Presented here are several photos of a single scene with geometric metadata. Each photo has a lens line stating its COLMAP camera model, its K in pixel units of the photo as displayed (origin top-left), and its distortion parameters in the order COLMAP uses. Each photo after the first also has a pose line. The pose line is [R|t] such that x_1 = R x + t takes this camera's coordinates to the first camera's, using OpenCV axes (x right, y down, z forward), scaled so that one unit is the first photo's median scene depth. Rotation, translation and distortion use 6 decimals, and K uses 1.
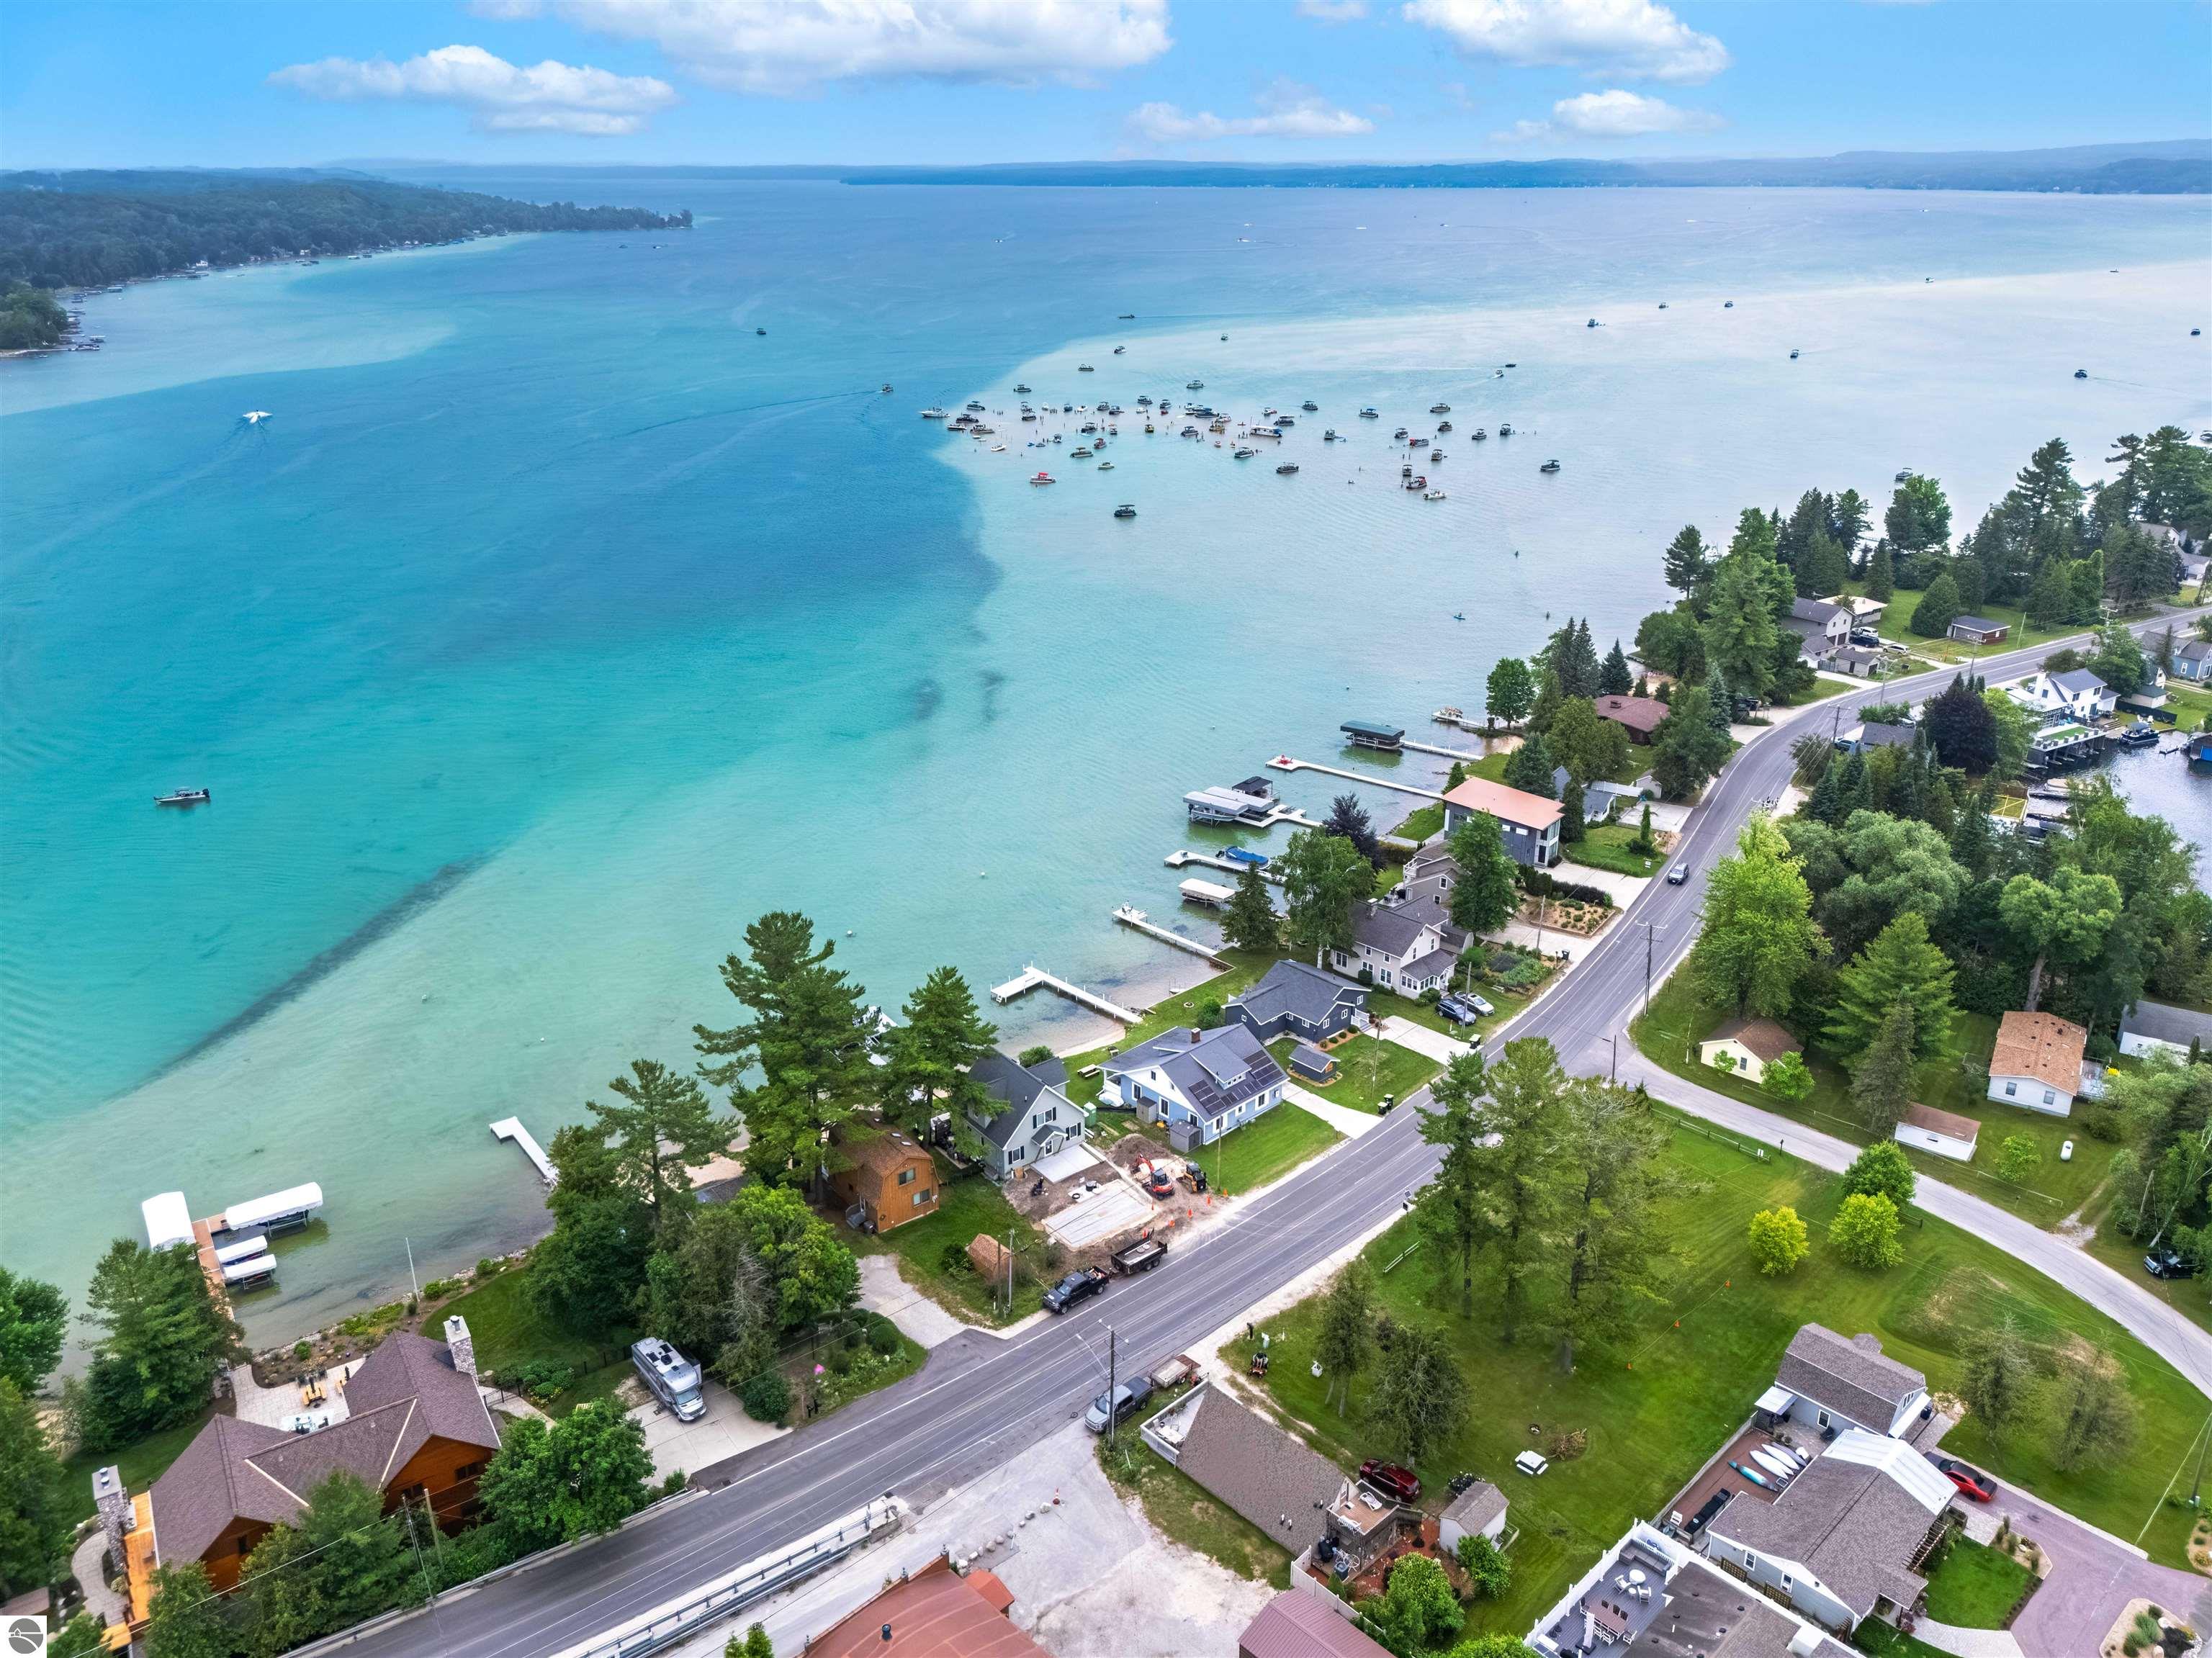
lens RADIAL K [[1634.7, 0, 1118.4], [0, 1634.7, 828.3], [0, 0, 1]] dist [0.055420, -0.048832]
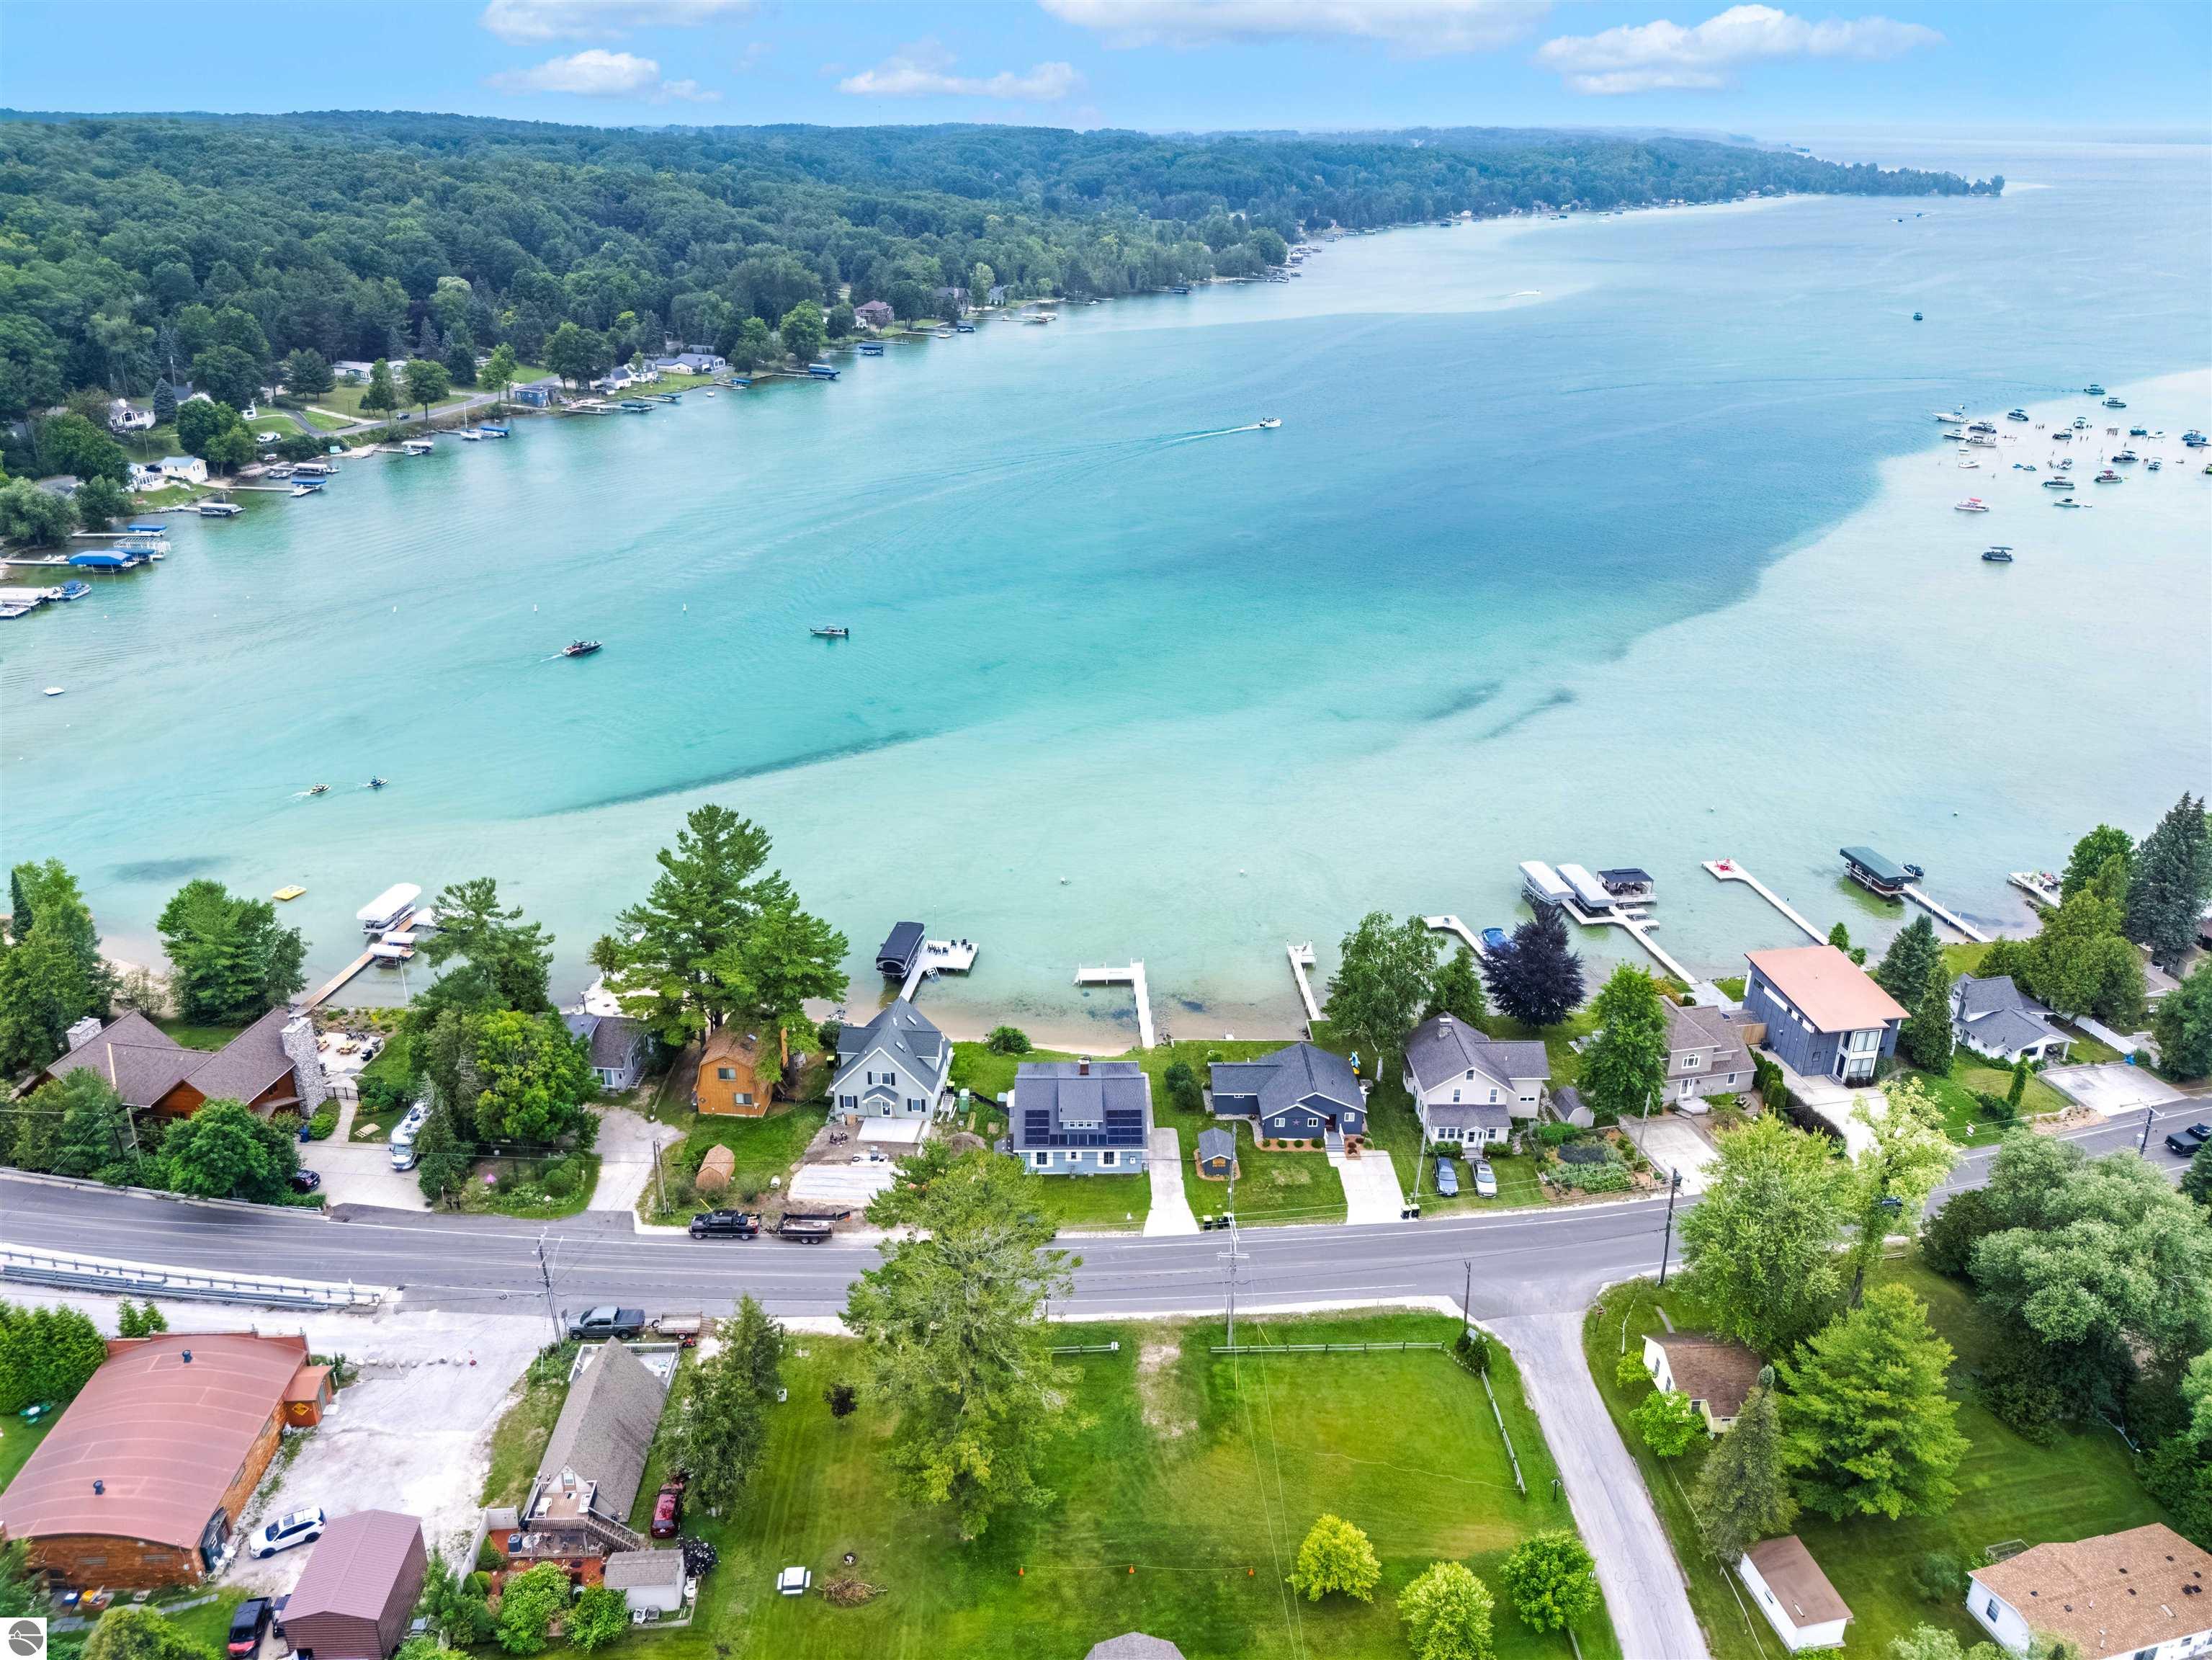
lens RADIAL K [[1635.1, 0, 1118.4], [0, 1635.1, 829.3], [0, 0, 1]] dist [0.055420, -0.048832]
pose [[0.744725, 0.278103, -0.606665, 0.530234], [-0.265193, 0.957505, 0.113388, -0.102799], [0.612418, 0.076441, 0.786829, 0.239302]]
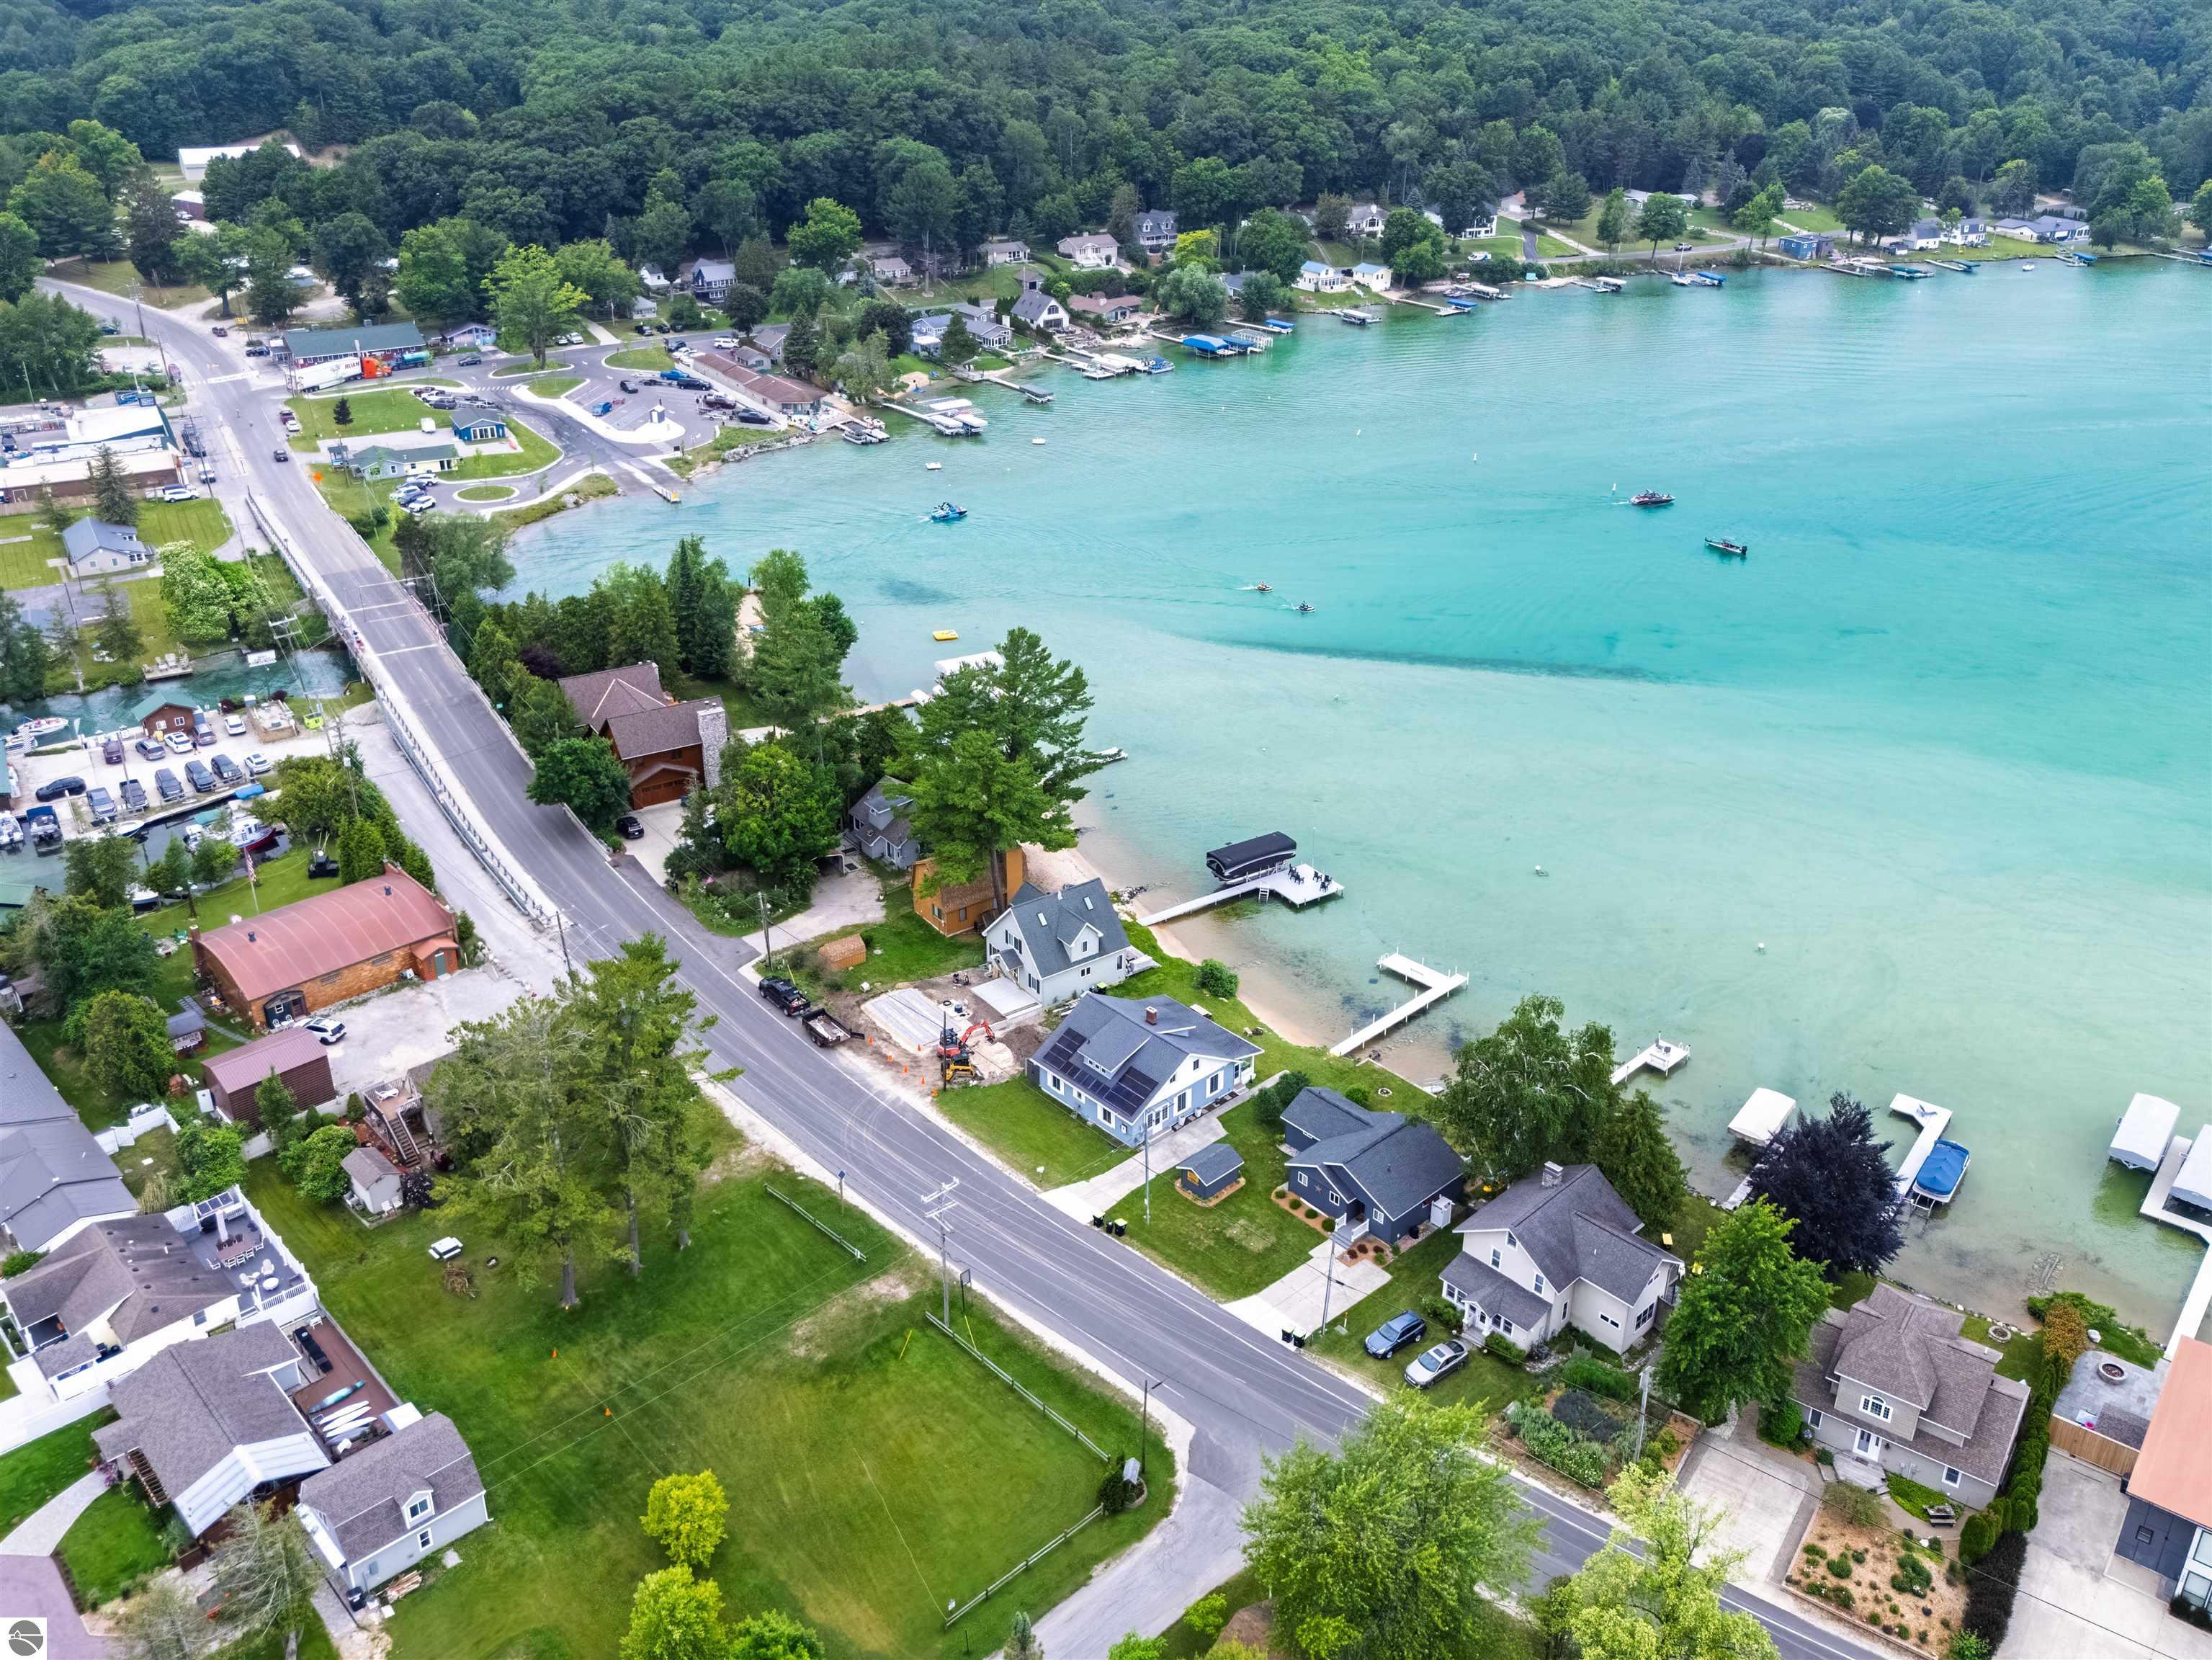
lens RADIAL K [[1798.5, 0, 1106.0], [0, 1798.5, 830.0], [0, 0, 1]] dist [0.053300, -0.053130]
pose [[-0.018255, 0.455178, -0.890214, 0.722069], [-0.375785, 0.821958, 0.427984, -0.291602], [0.926527, 0.342342, 0.156044, 0.724277]]
